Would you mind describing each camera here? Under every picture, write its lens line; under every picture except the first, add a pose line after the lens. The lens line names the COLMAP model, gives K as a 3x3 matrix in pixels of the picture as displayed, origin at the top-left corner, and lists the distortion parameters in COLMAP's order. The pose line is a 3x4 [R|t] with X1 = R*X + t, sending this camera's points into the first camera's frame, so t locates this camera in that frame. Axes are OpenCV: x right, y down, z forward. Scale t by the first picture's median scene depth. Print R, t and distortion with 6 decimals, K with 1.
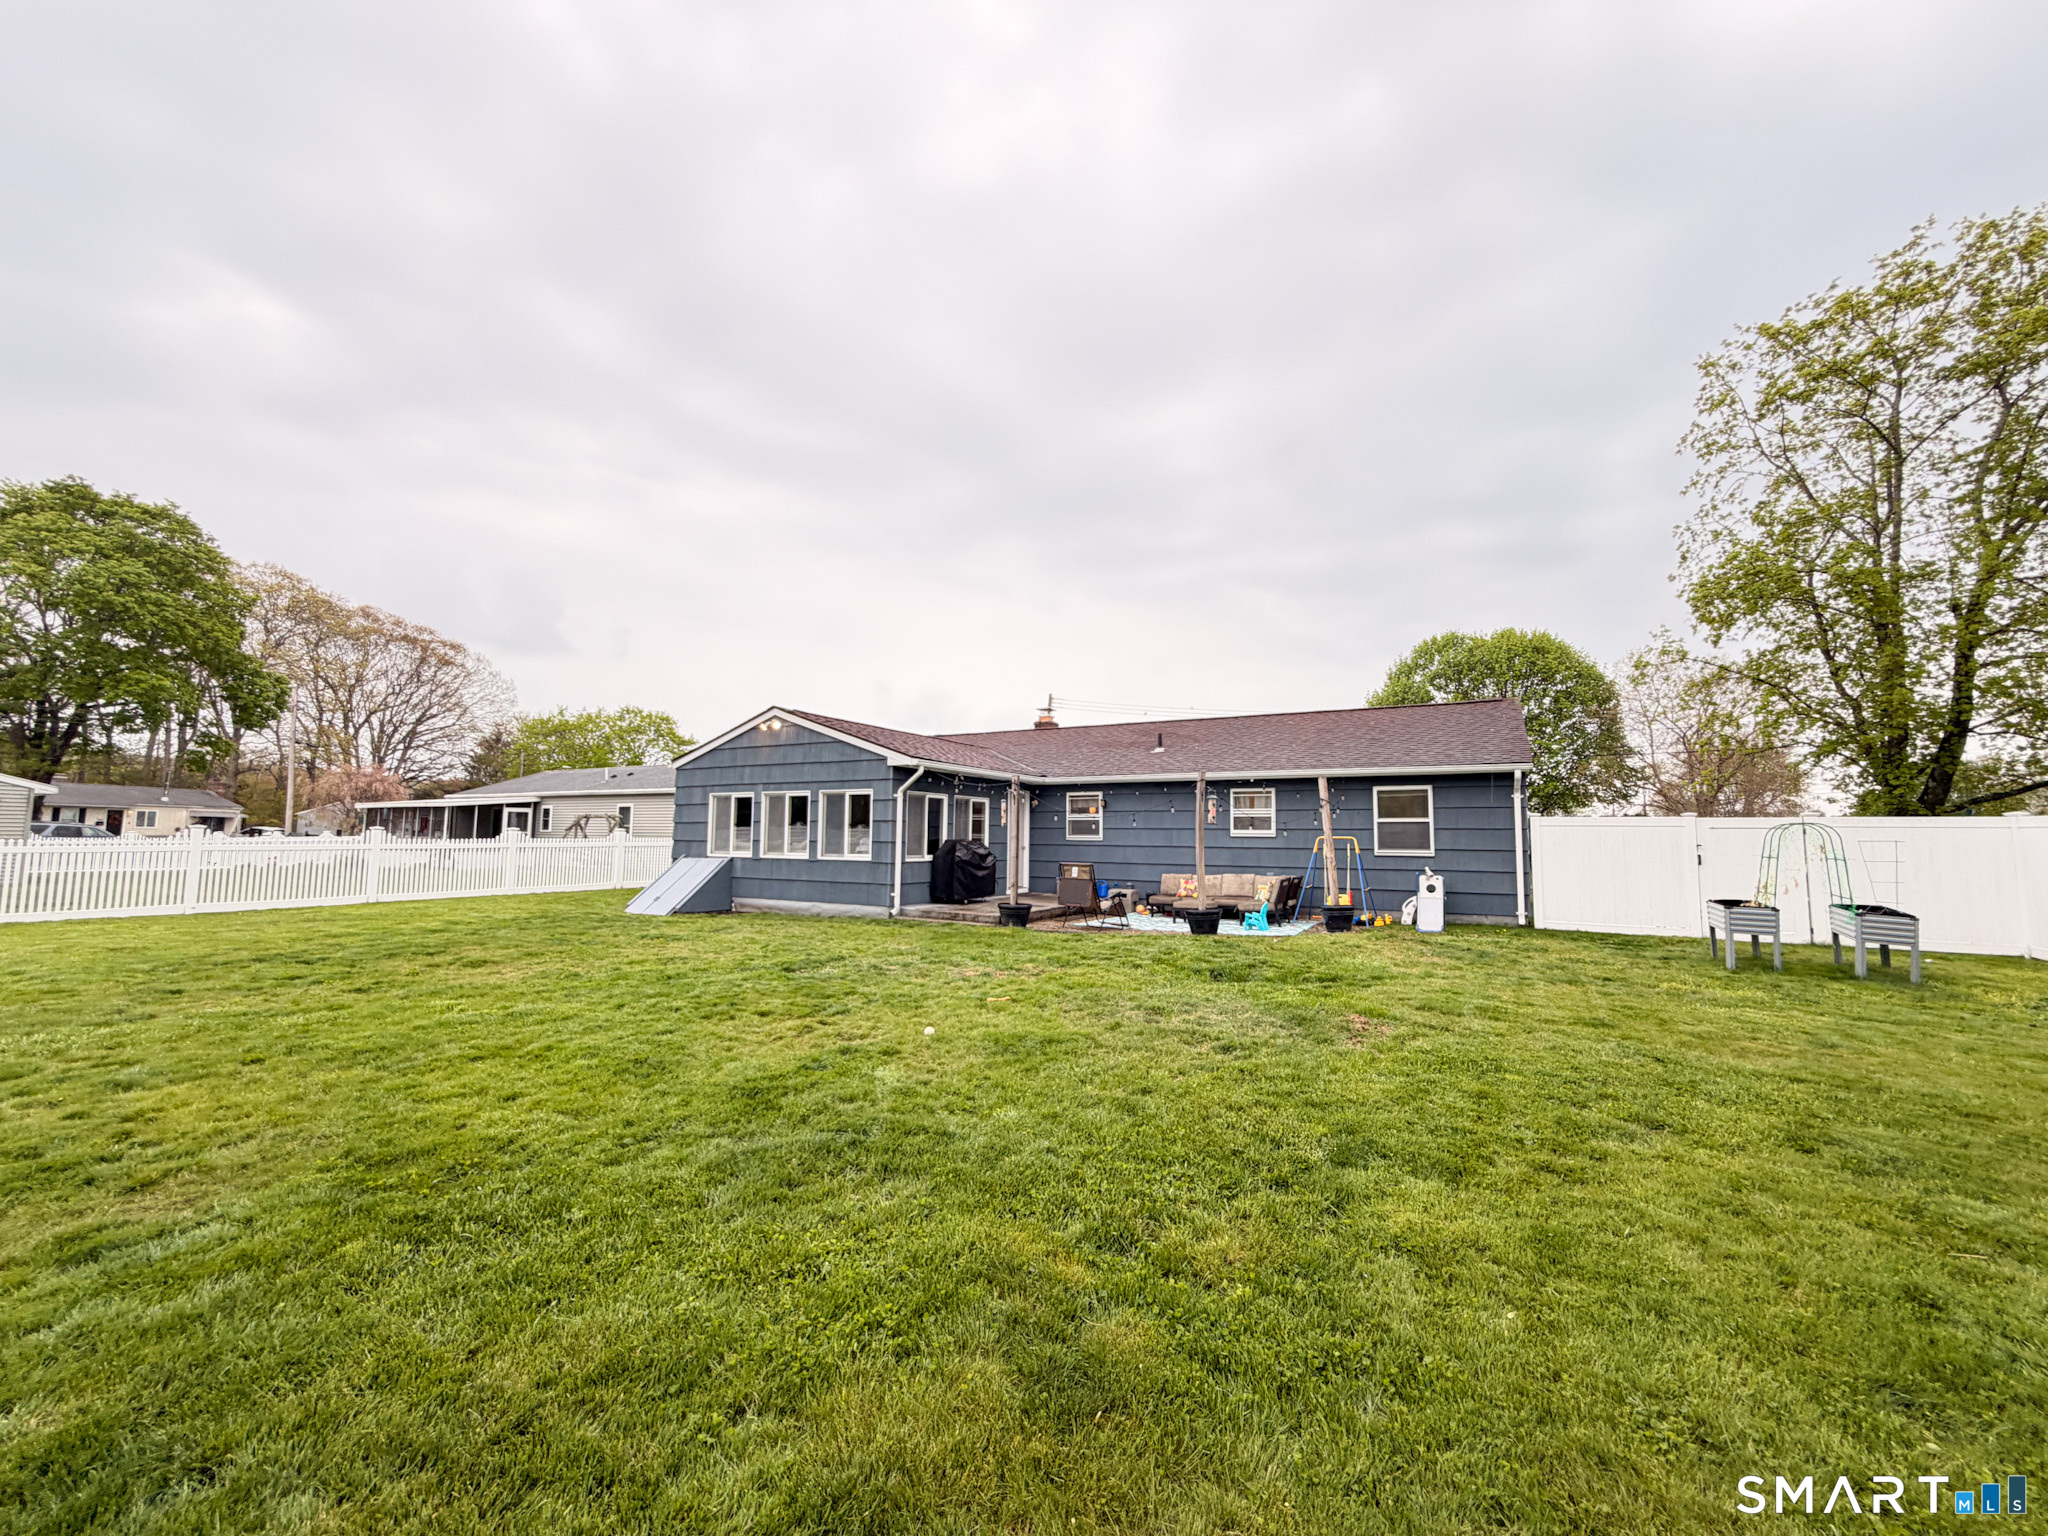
lens RADIAL K [[814.9, 0, 1024.0], [0, 814.9, 769.2], [0, 0, 1]] dist [-0.002162, 0.000616]
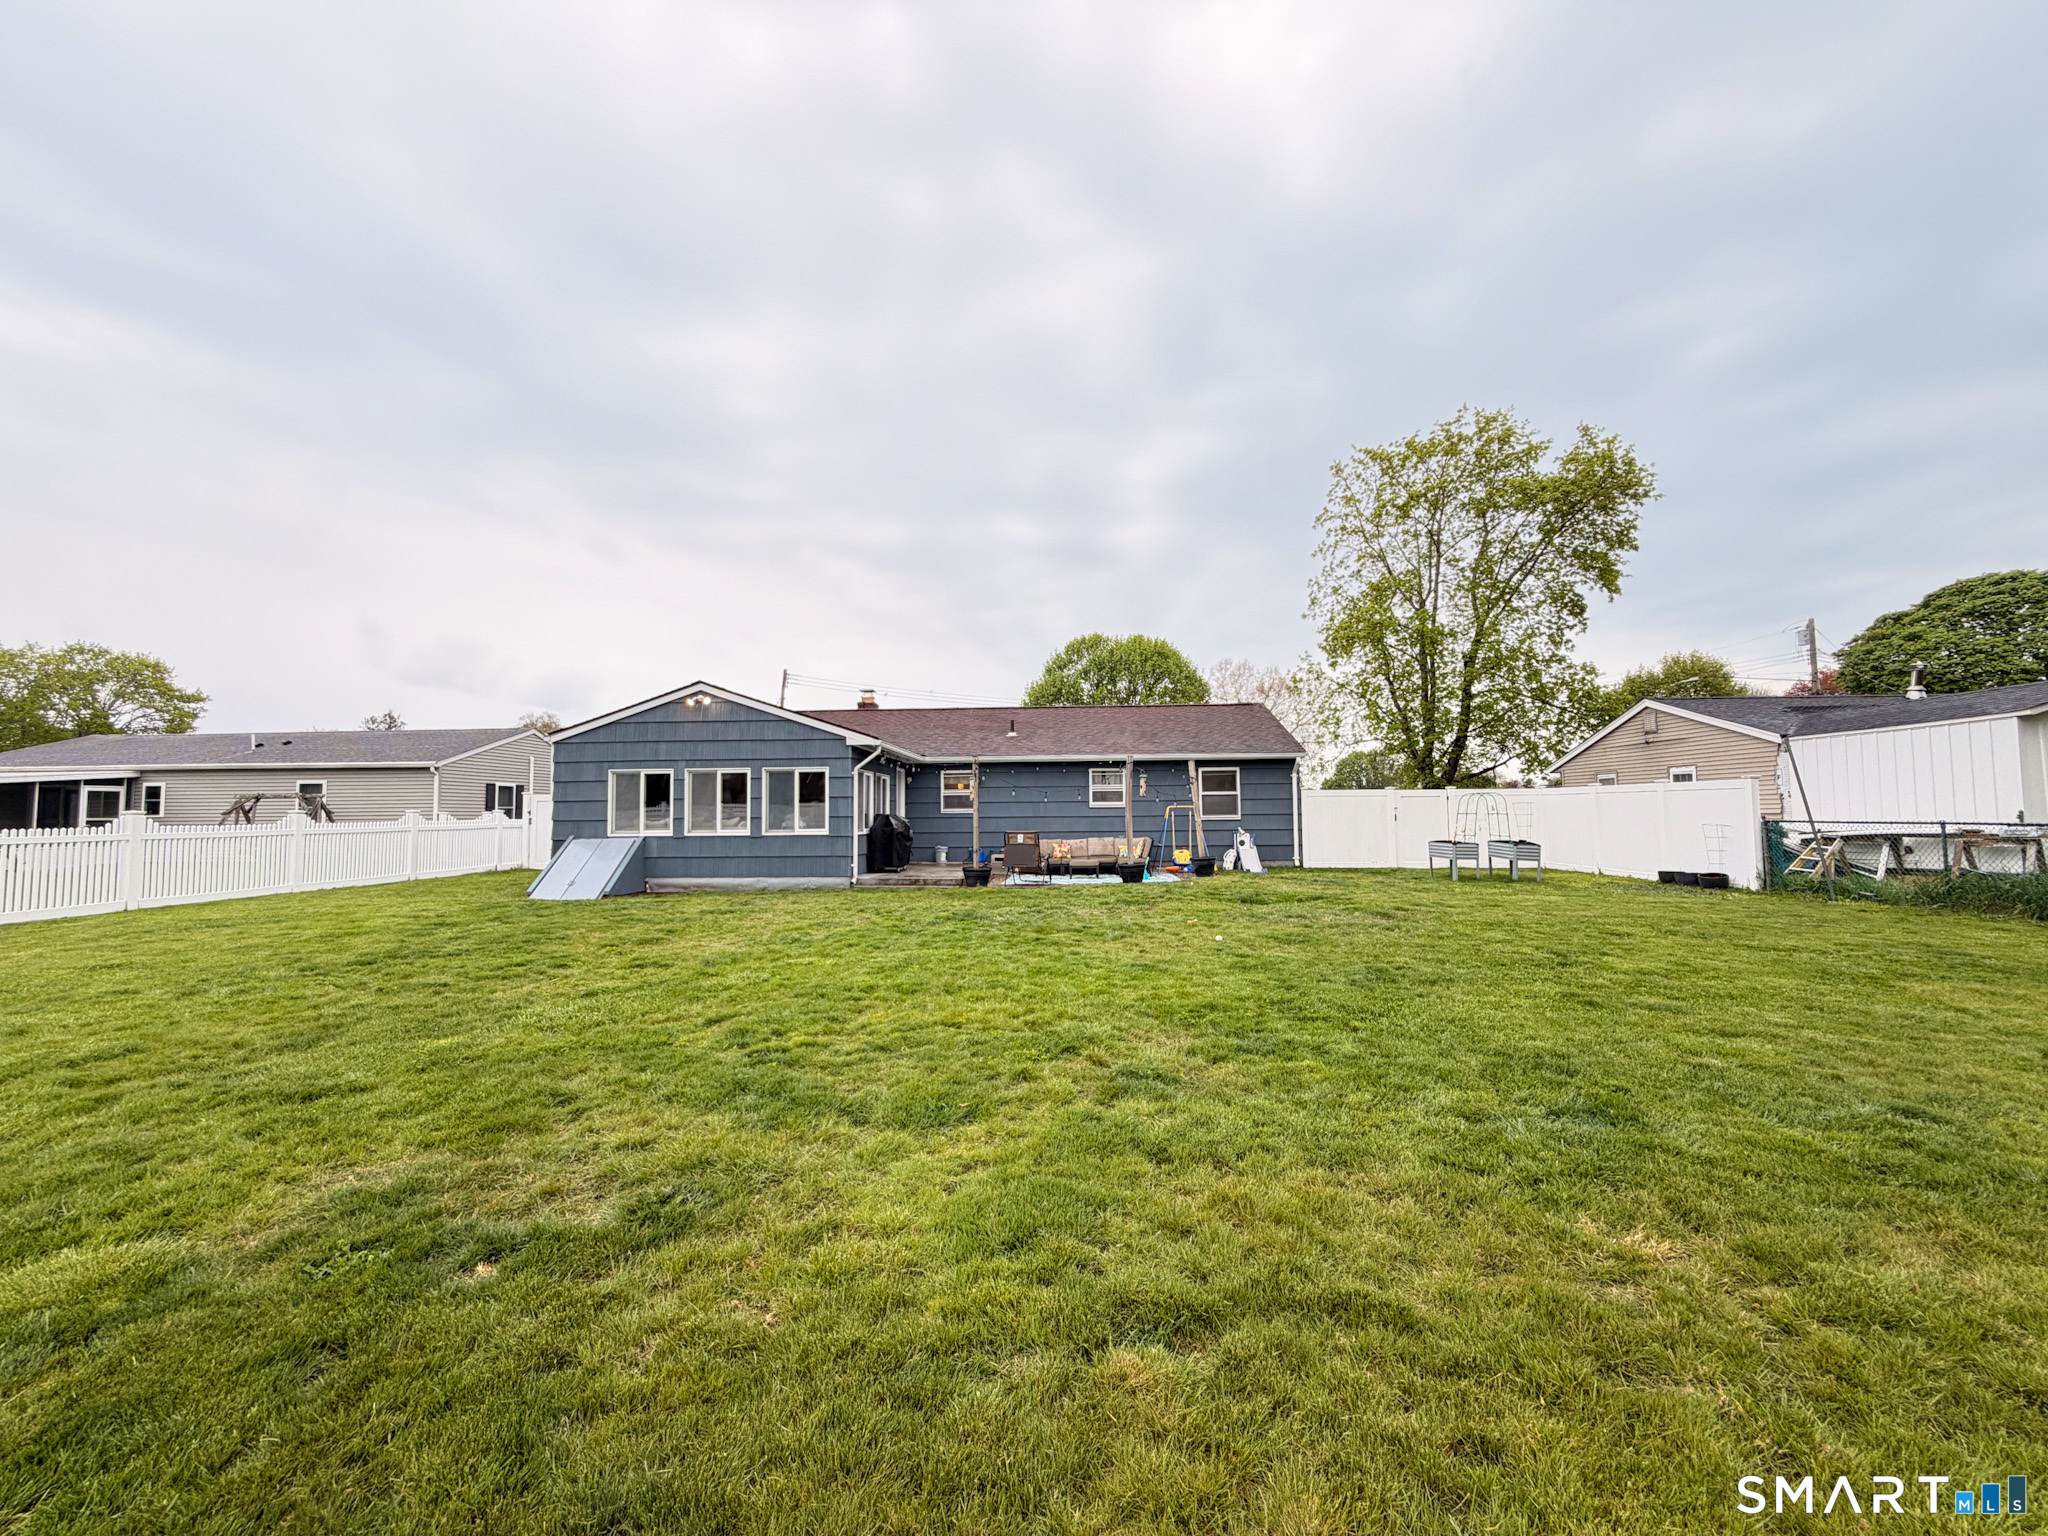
lens RADIAL K [[814.9, 0, 1024.0], [0, 814.9, 769.2], [0, 0, 1]] dist [-0.002162, 0.000616]
pose [[0.896456, 0.006152, 0.443091, -0.388512], [-0.019185, 0.999505, 0.024938, -0.003642], [-0.442718, -0.030856, 0.896130, -0.053062]]
